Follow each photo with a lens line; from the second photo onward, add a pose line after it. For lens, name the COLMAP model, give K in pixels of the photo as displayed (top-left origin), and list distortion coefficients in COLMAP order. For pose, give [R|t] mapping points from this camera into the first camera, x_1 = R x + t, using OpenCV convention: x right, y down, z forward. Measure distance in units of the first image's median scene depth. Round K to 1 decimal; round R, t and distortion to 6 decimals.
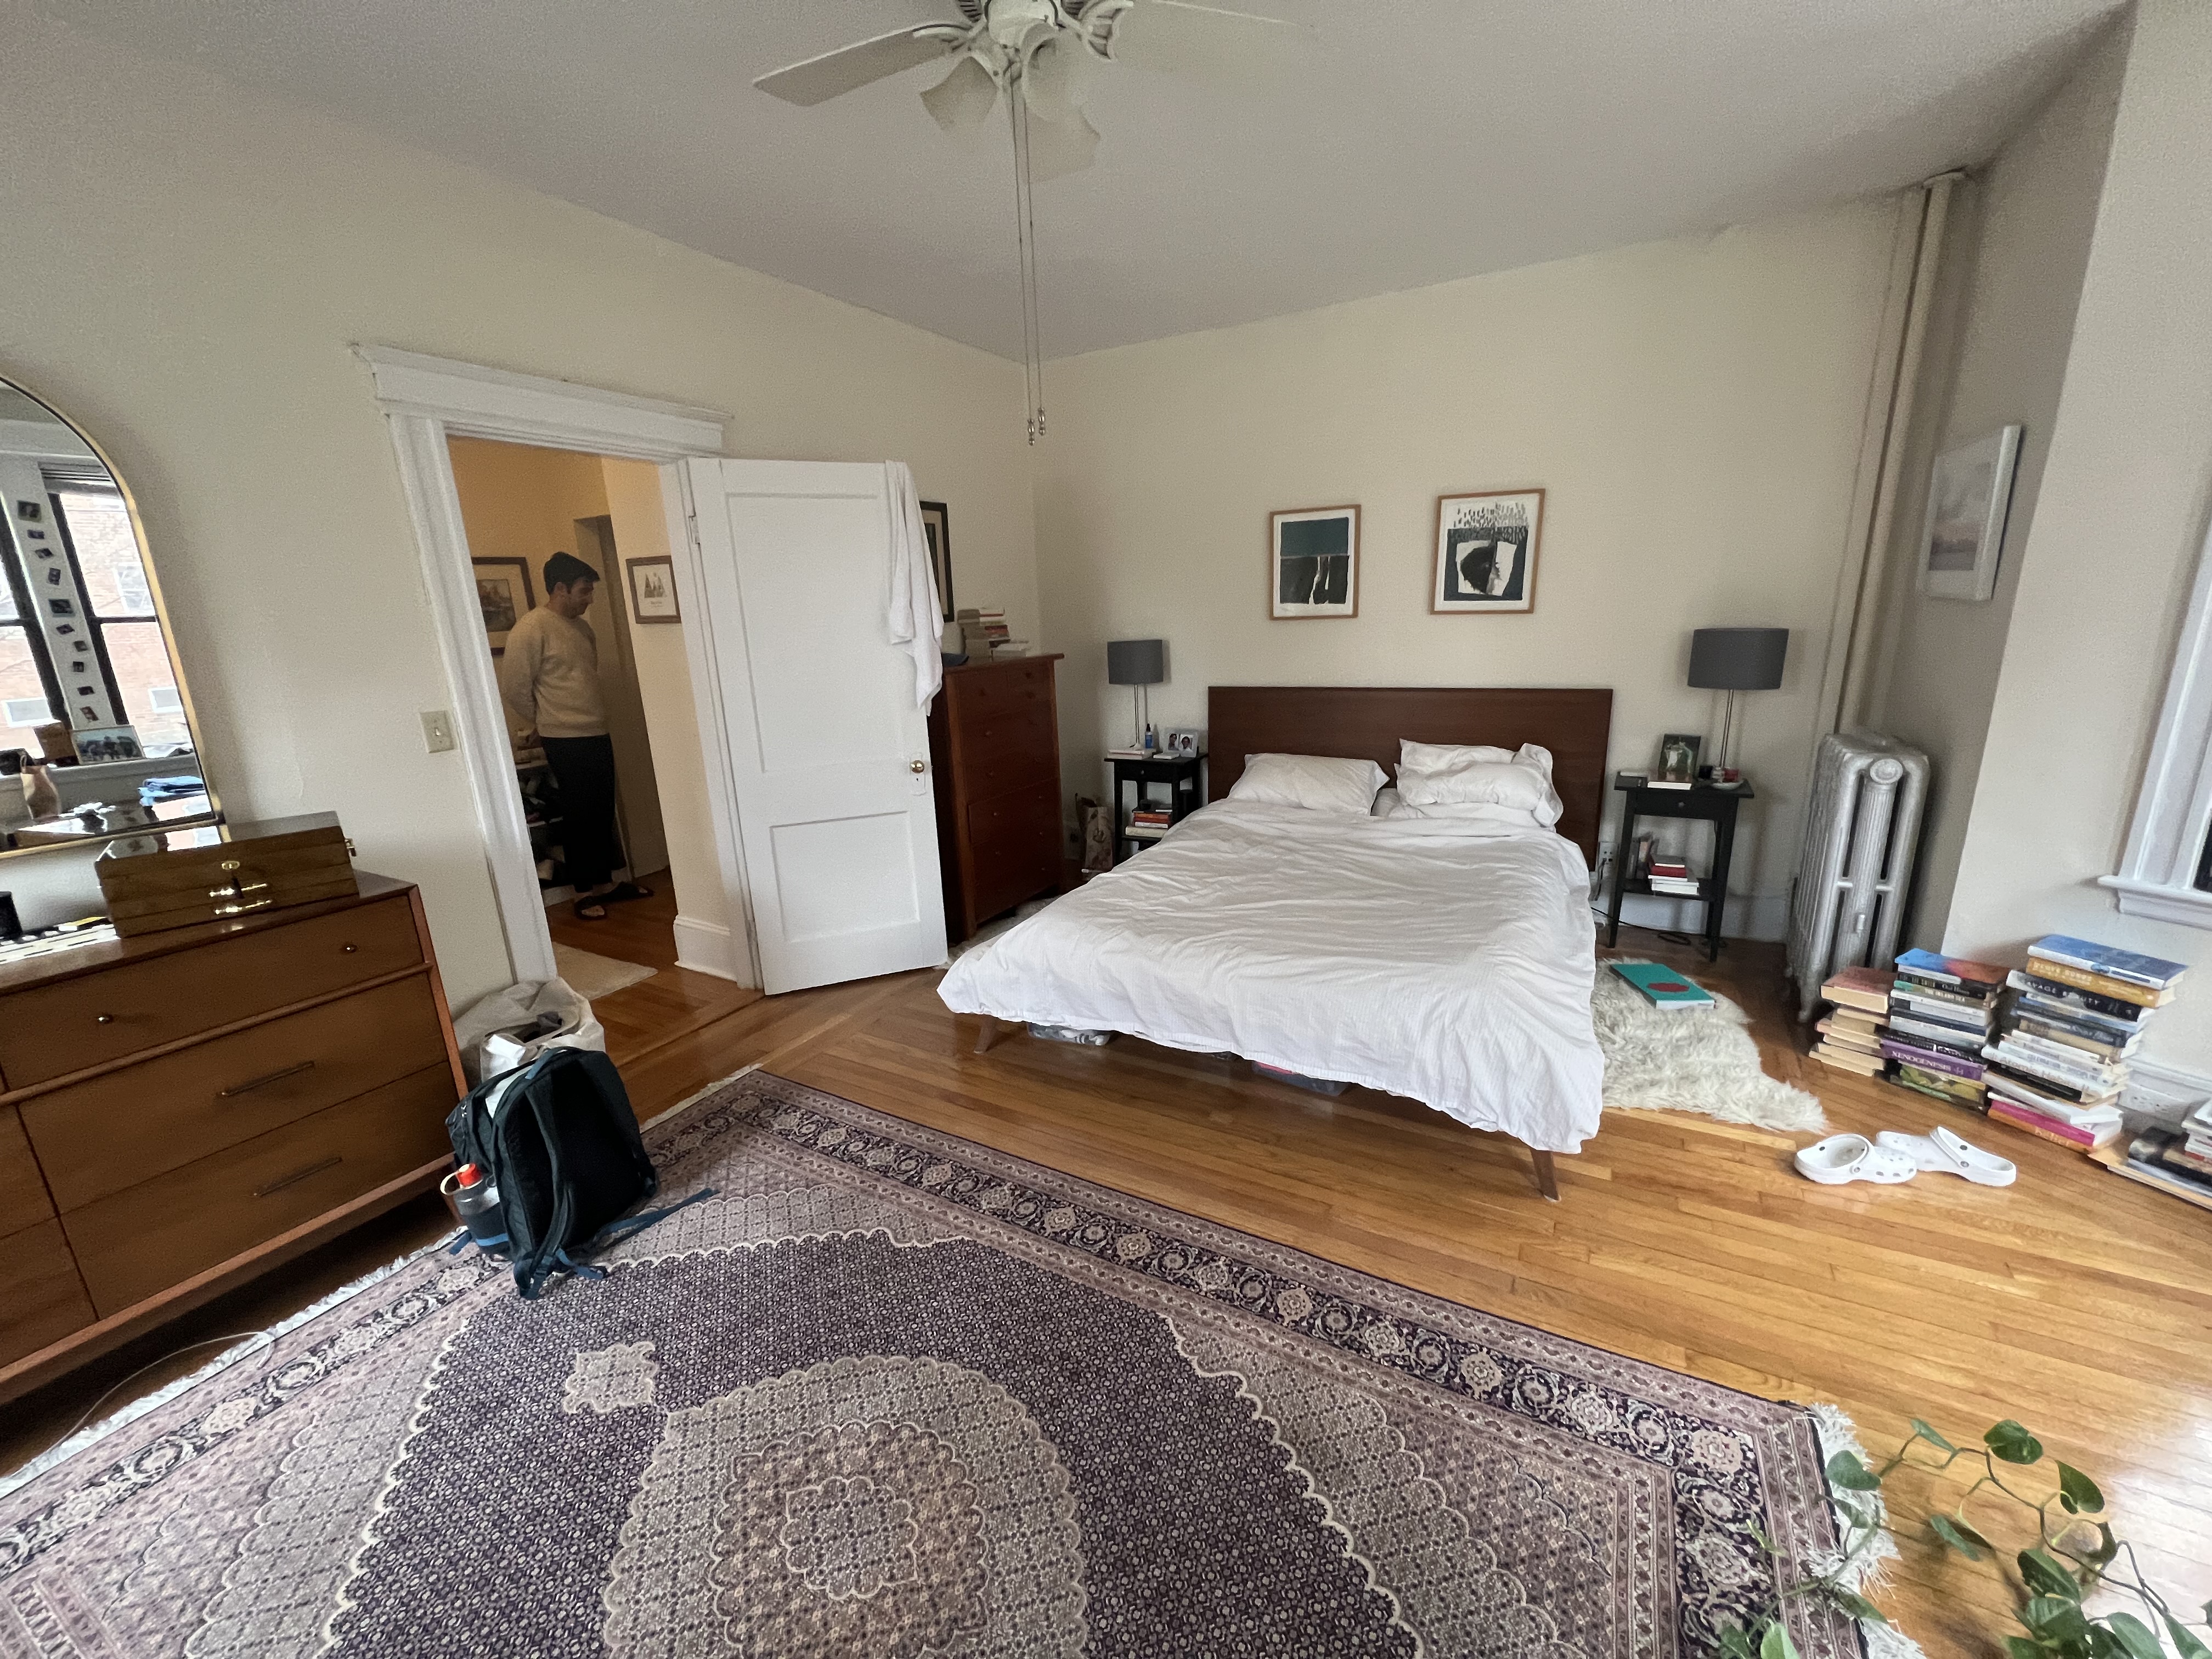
lens RADIAL K [[887.6, 0, 1107.5], [0, 887.6, 834.6], [0, 0, 1]] dist [-0.000791, -0.000393]
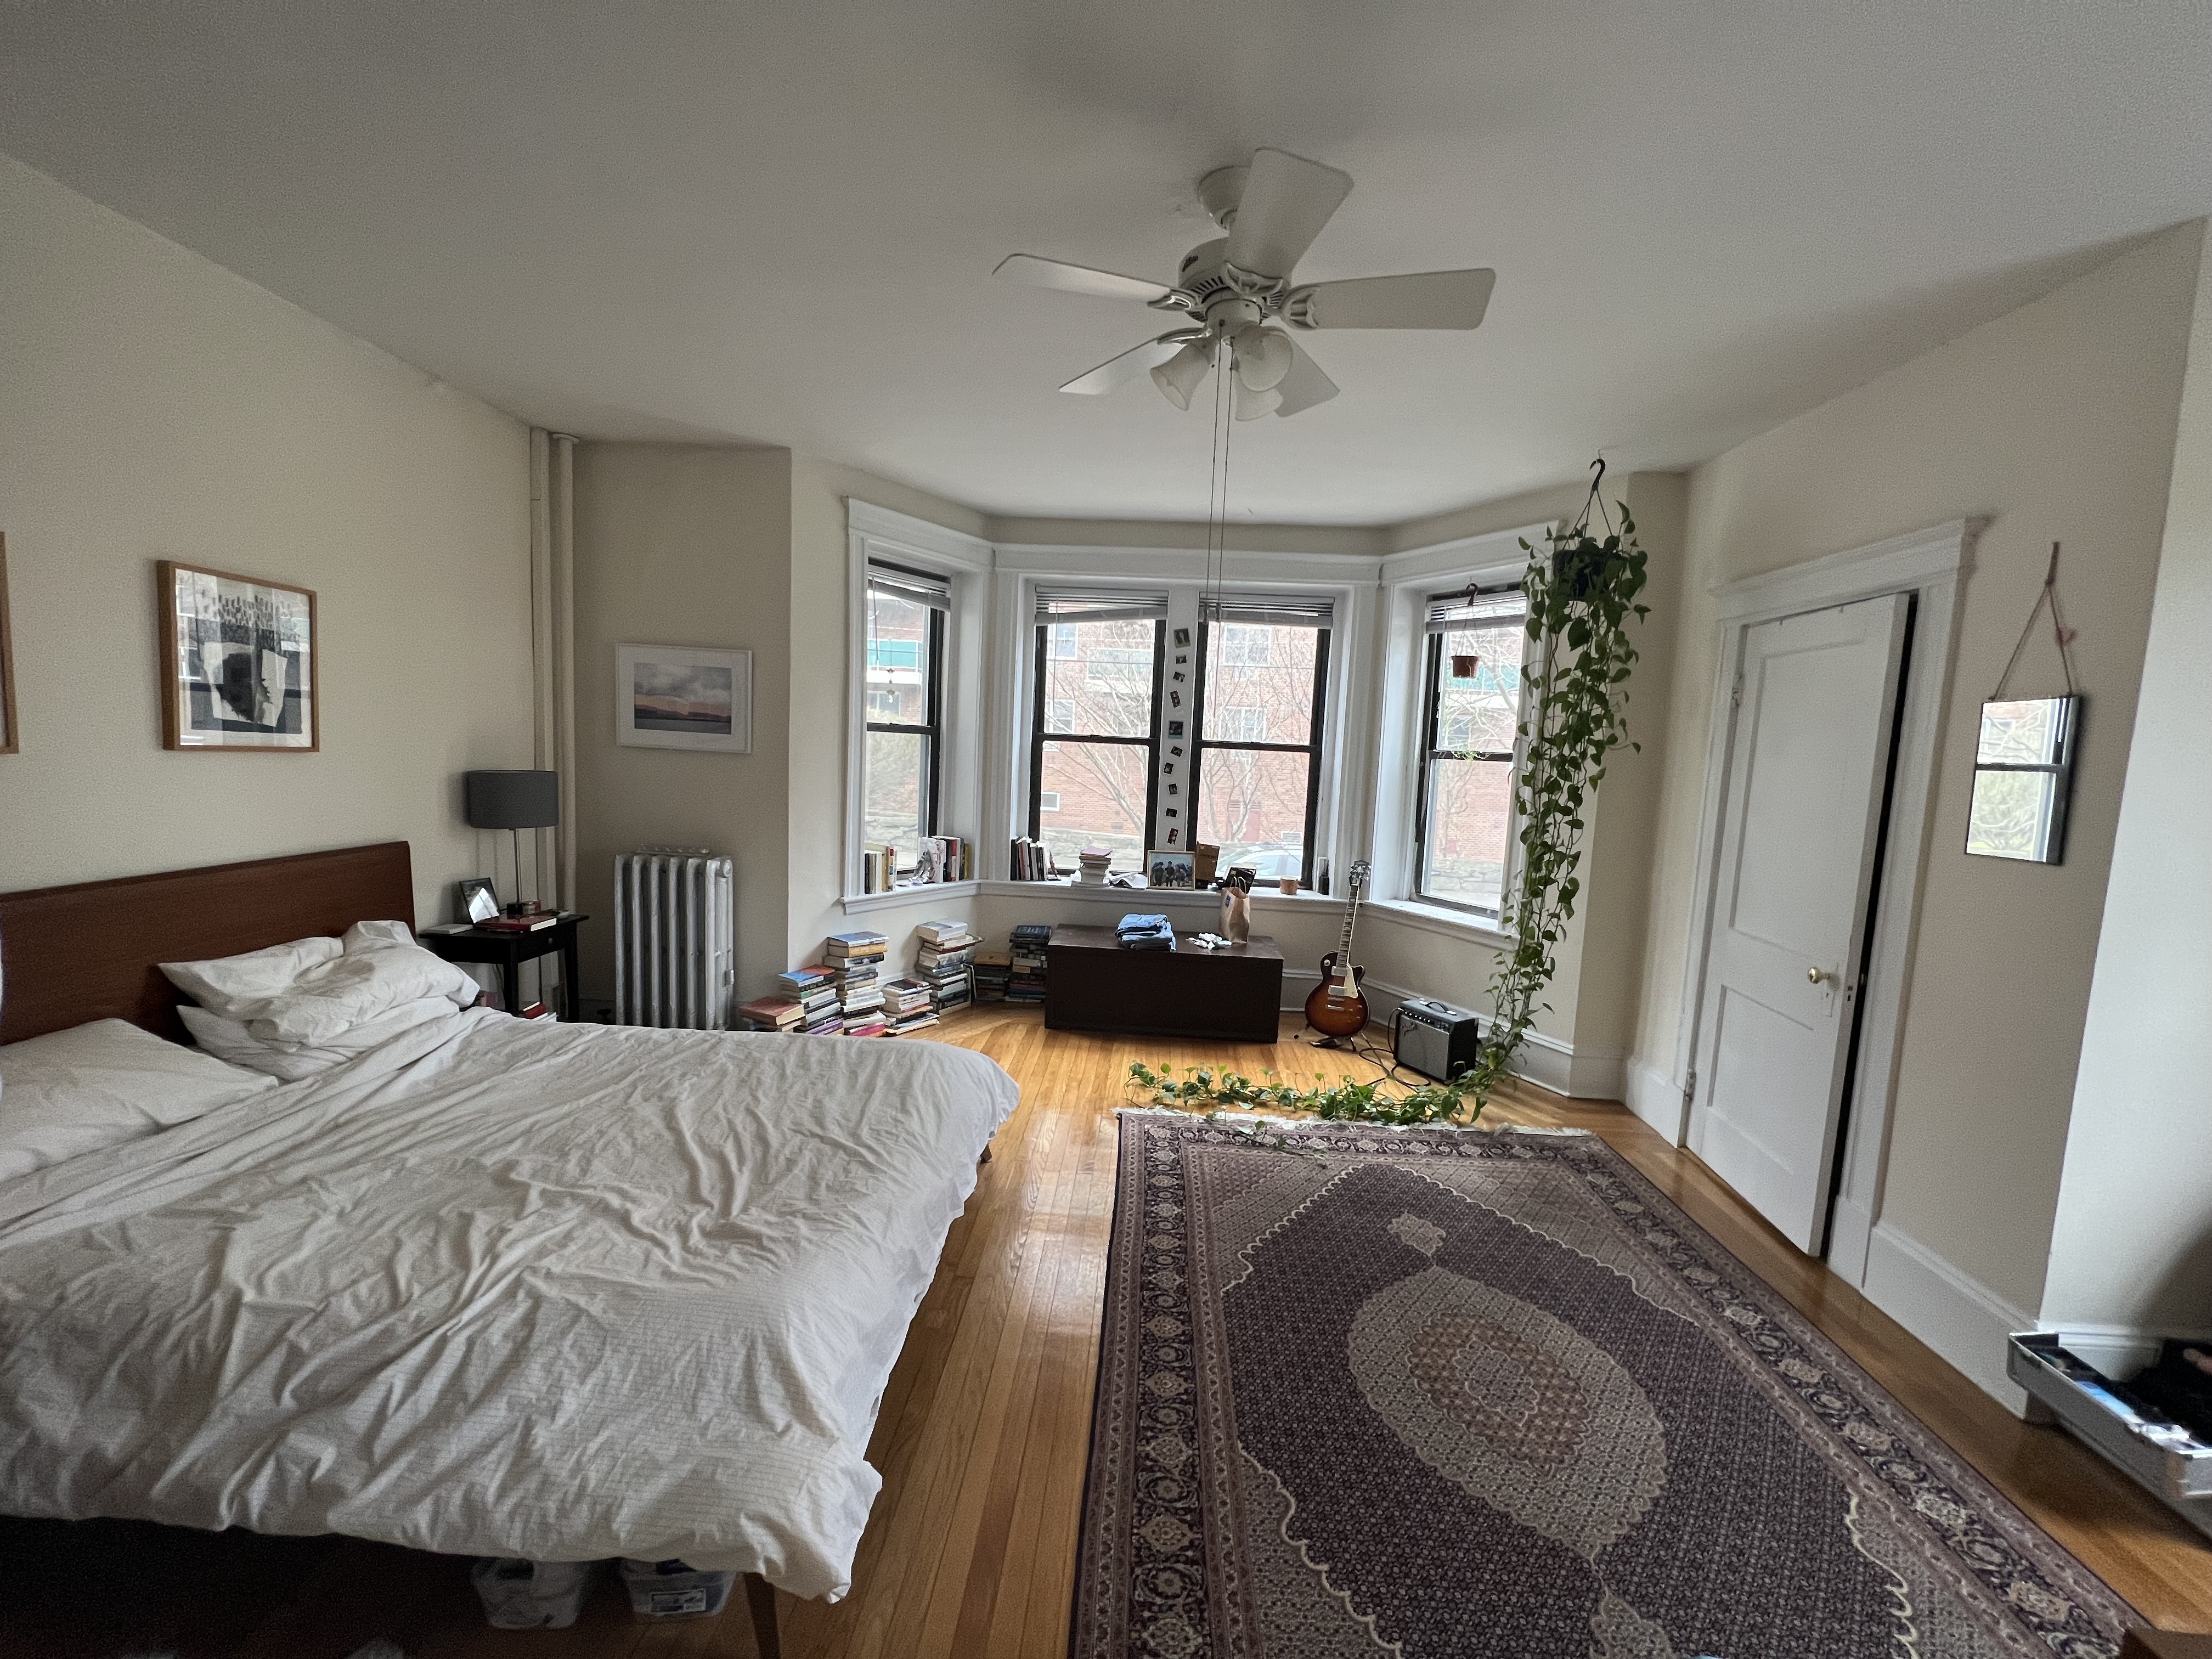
lens RADIAL K [[887.6, 0, 1110.3], [0, 887.6, 835.6], [0, 0, 1]] dist [-0.000791, -0.000393]
pose [[-0.458020, -0.072775, 0.885958, -0.681805], [0.195850, 0.963893, 0.180427, -0.263099], [-0.867099, 0.256154, -0.427229, 1.074365]]
